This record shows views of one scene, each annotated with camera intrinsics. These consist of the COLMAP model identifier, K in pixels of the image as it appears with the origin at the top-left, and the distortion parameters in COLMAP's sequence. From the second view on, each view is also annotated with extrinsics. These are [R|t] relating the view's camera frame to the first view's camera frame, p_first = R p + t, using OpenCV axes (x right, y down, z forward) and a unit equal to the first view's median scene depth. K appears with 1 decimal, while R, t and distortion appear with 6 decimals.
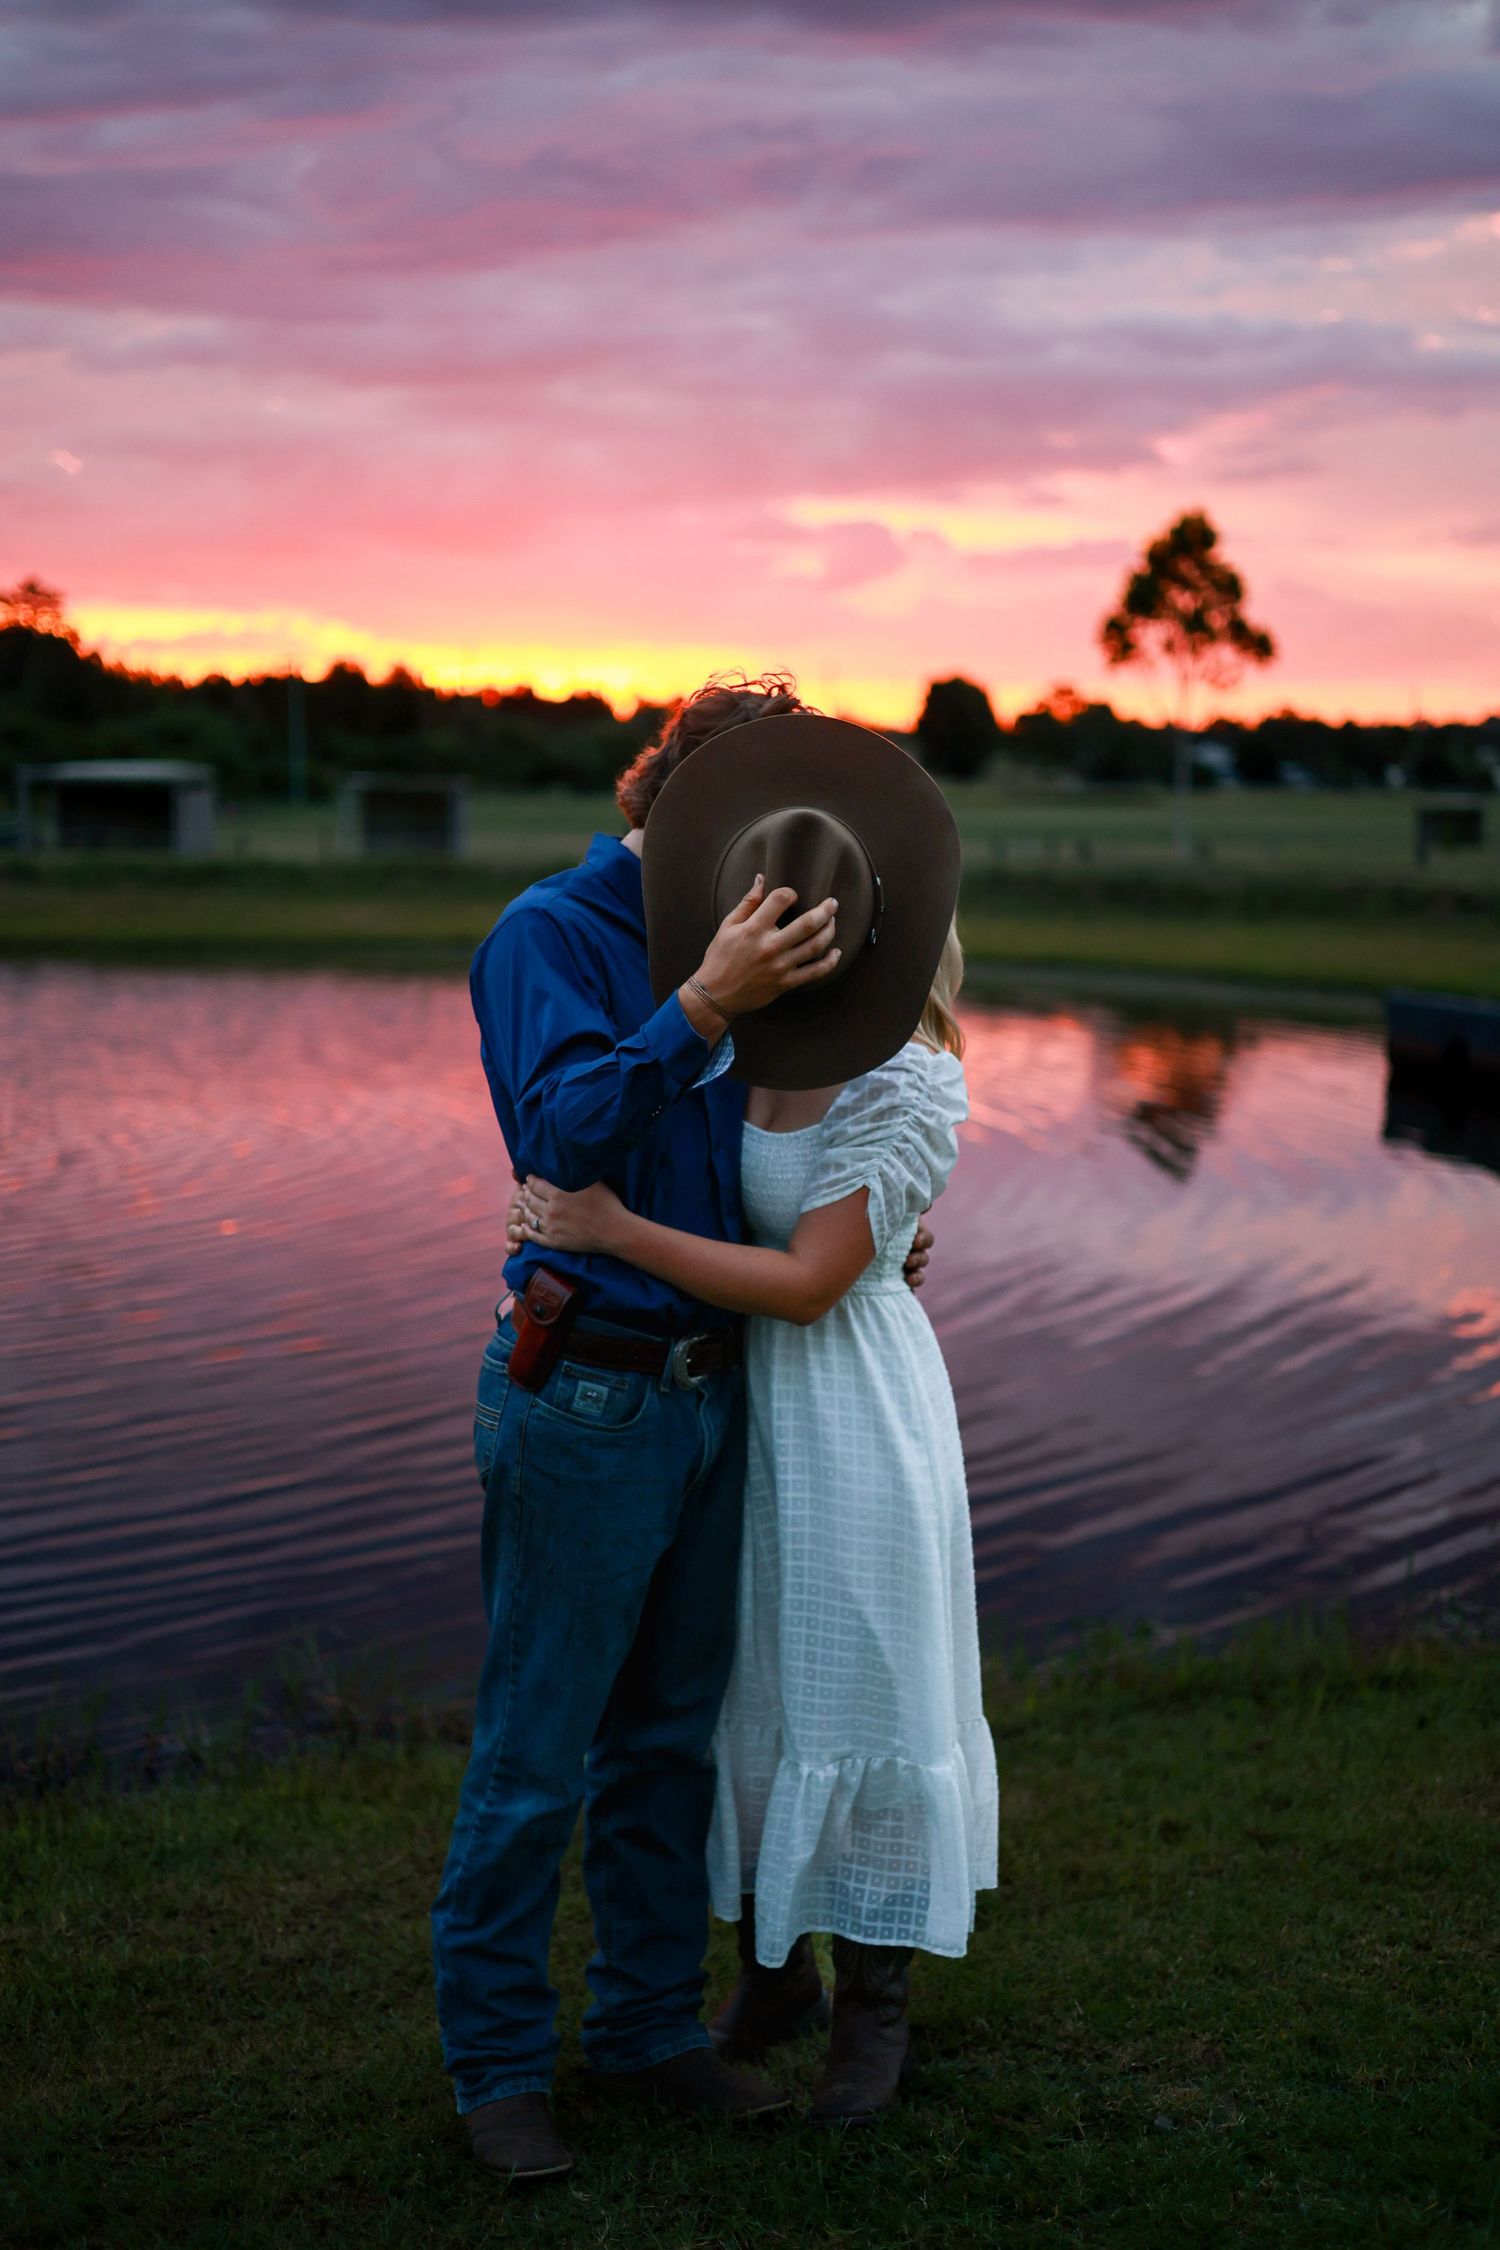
lens RADIAL K [[3341.1, 0, 824.1], [0, 3341.1, 1091.8], [0, 0, 1]] dist [0.003594, 0.000000]
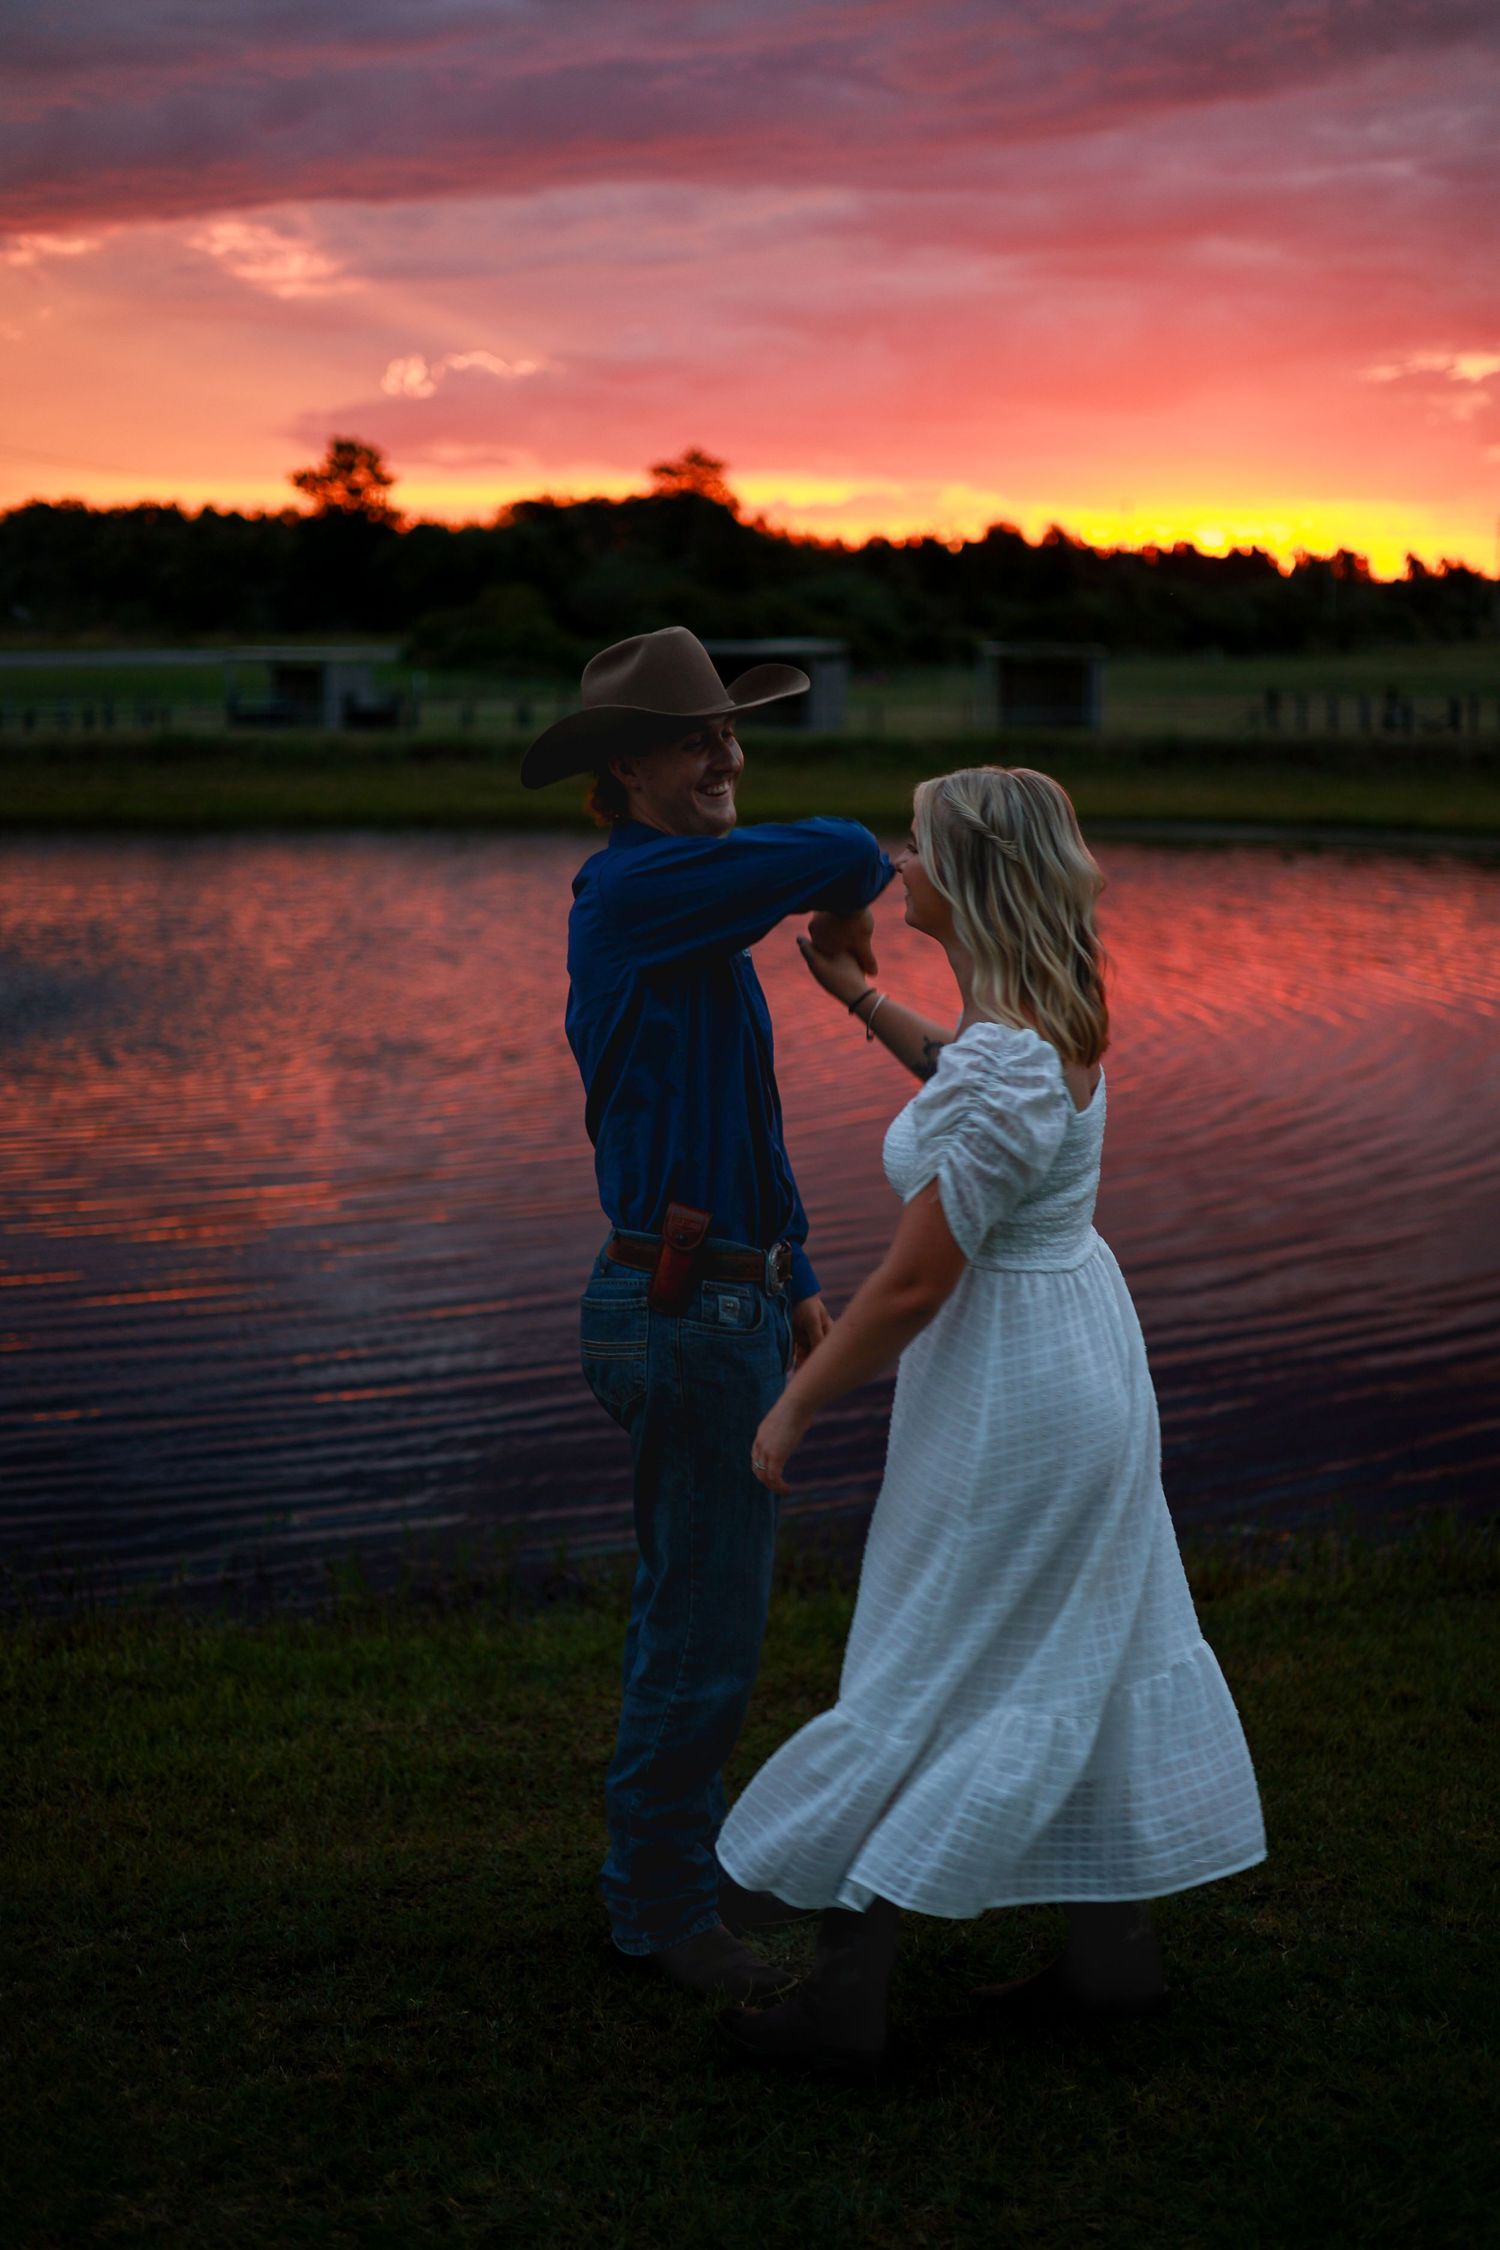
lens RADIAL K [[3341.1, 0, 736.9], [0, 3341.1, 1114.6], [0, 0, 1]] dist [0.003594, 0.000000]
pose [[0.975275, 0.021431, -0.219952, 0.105085], [-0.010688, 0.998696, 0.049915, -0.019440], [0.220735, -0.046329, 0.974233, -0.089122]]
